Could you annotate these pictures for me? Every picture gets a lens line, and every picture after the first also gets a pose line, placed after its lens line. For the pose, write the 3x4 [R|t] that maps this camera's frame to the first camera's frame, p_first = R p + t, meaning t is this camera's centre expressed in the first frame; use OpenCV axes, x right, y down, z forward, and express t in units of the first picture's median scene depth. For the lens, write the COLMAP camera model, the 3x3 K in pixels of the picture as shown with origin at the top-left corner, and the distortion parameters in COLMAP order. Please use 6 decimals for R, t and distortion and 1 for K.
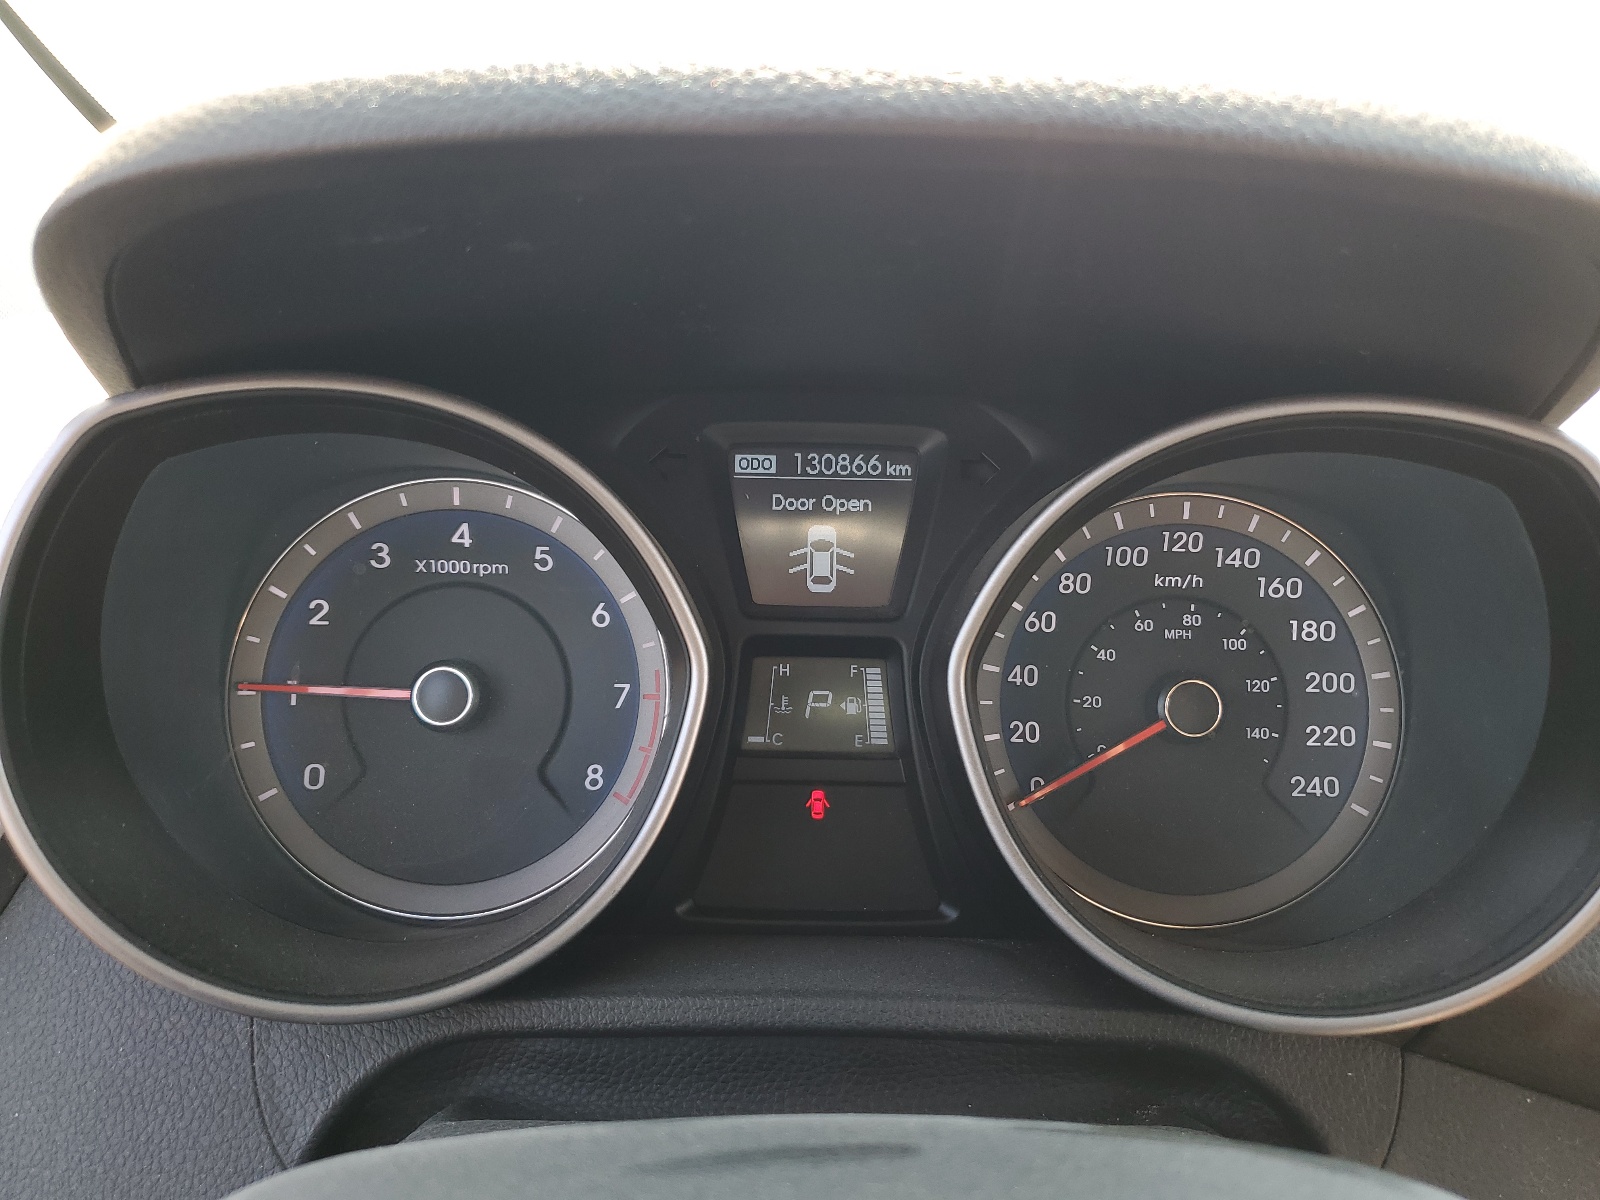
lens RADIAL K [[1395.1, 0, 800.3], [0, 1395.1, 601.1], [0, 0, 1]] dist [0.010701, 0.001663]
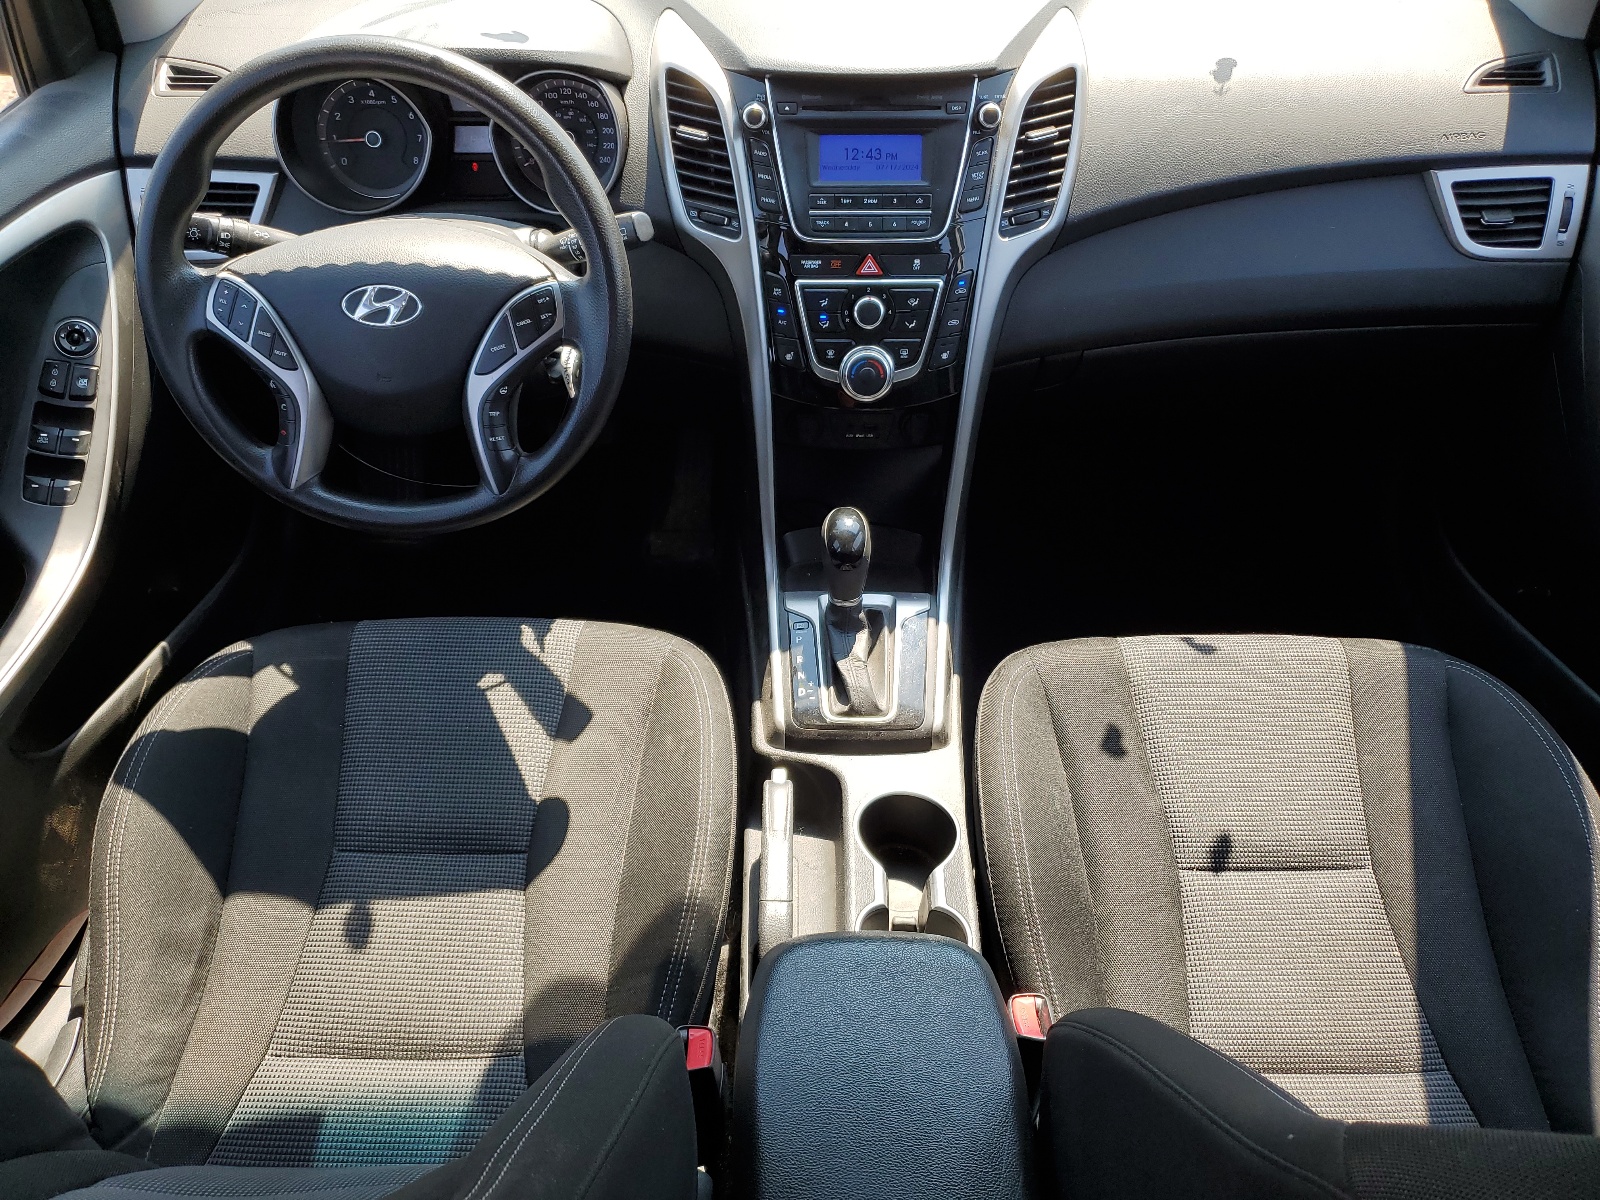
lens RADIAL K [[1395.1, 0, 798.5], [0, 1395.1, 599.7], [0, 0, 1]] dist [0.010701, 0.001663]
pose [[0.998735, -0.000330, -0.050291, 1.076231], [0.024264, 0.879059, 0.476096, -0.605245], [0.044052, -0.476714, 0.877954, -2.852143]]
